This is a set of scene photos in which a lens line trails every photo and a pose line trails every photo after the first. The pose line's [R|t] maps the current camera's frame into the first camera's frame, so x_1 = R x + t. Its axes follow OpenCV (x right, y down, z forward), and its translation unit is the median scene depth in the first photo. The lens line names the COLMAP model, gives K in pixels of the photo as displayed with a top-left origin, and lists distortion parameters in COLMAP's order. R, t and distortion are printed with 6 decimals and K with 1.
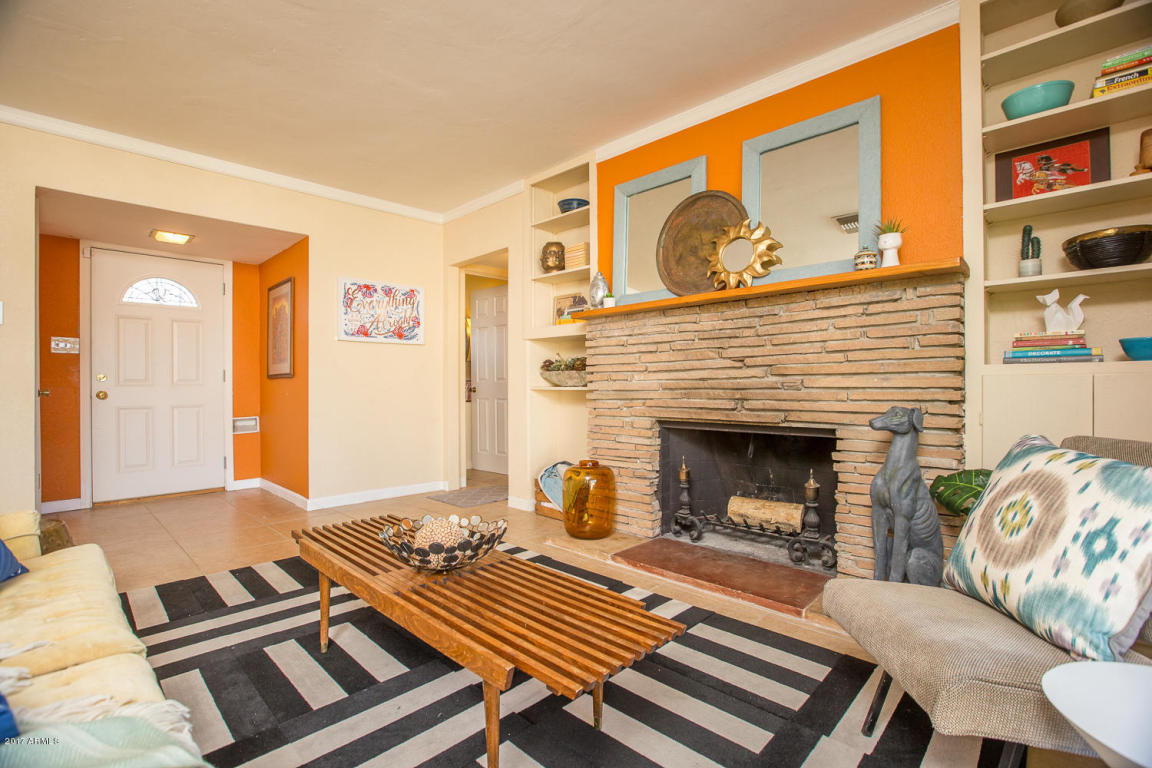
lens RADIAL K [[530.7, 0, 576.0], [0, 530.7, 384.0], [0, 0, 1]] dist [-0.045351, 0.000759]
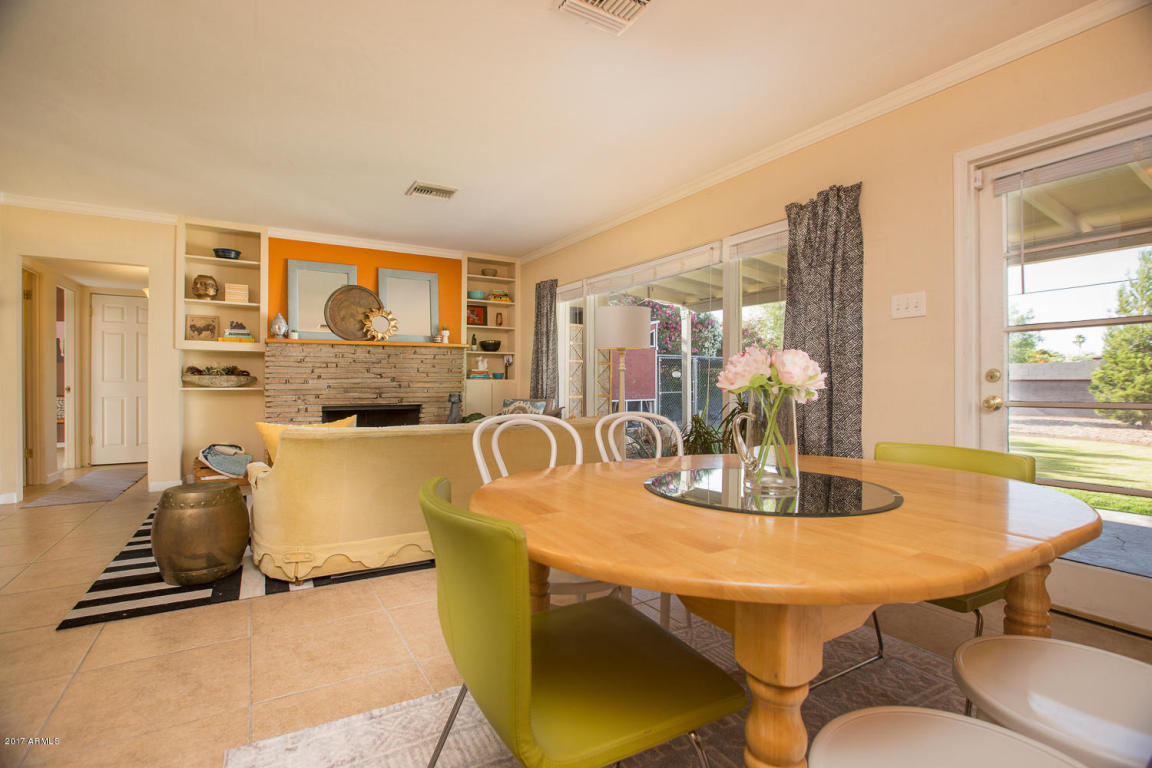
lens RADIAL K [[516.8, 0, 559.5], [0, 516.8, 384.5], [0, 0, 1]] dist [-0.028351, -0.000070]
pose [[0.255588, 0.003133, 0.966781, -1.376937], [-0.000927, 0.999995, -0.002995, 0.000586], [-0.966785, -0.000131, 0.255590, -0.198162]]
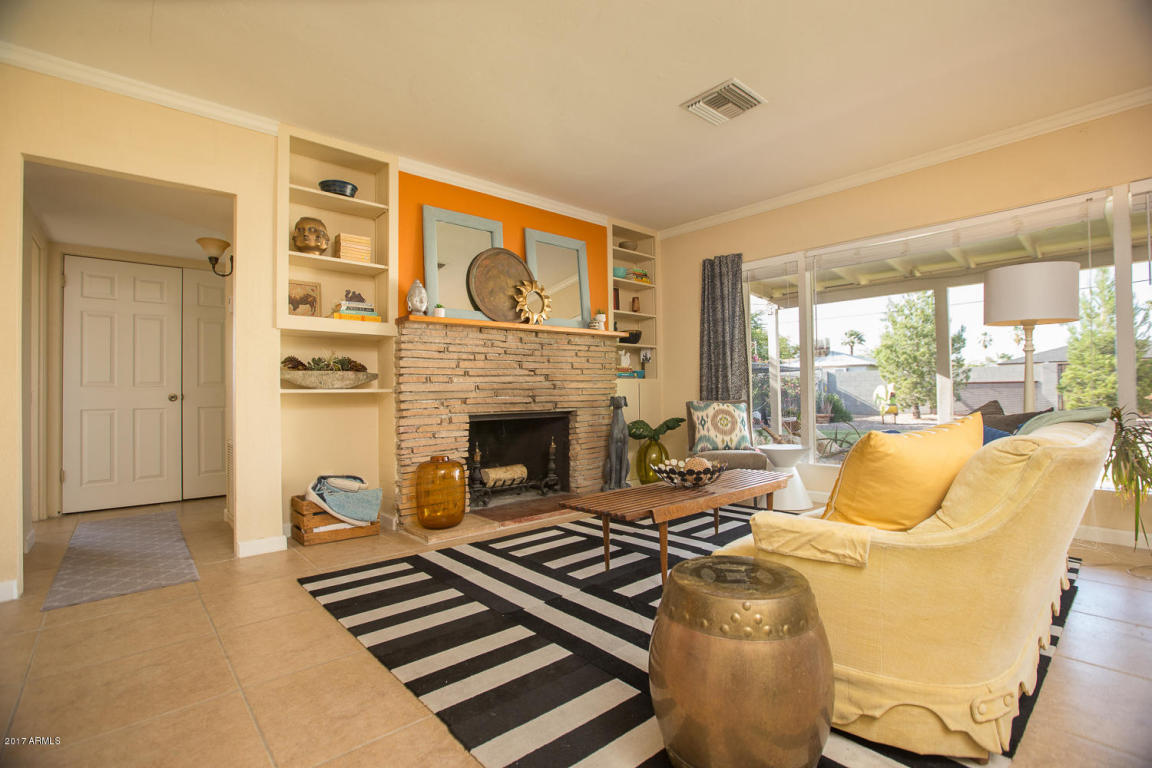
lens RADIAL K [[530.7, 0, 576.0], [0, 530.7, 384.0], [0, 0, 1]] dist [-0.045351, 0.000759]
pose [[0.066678, 0.026088, 0.997433, -1.136333], [0.015987, 0.999502, -0.027211, 0.035269], [-0.997646, 0.017760, 0.066228, 0.716659]]
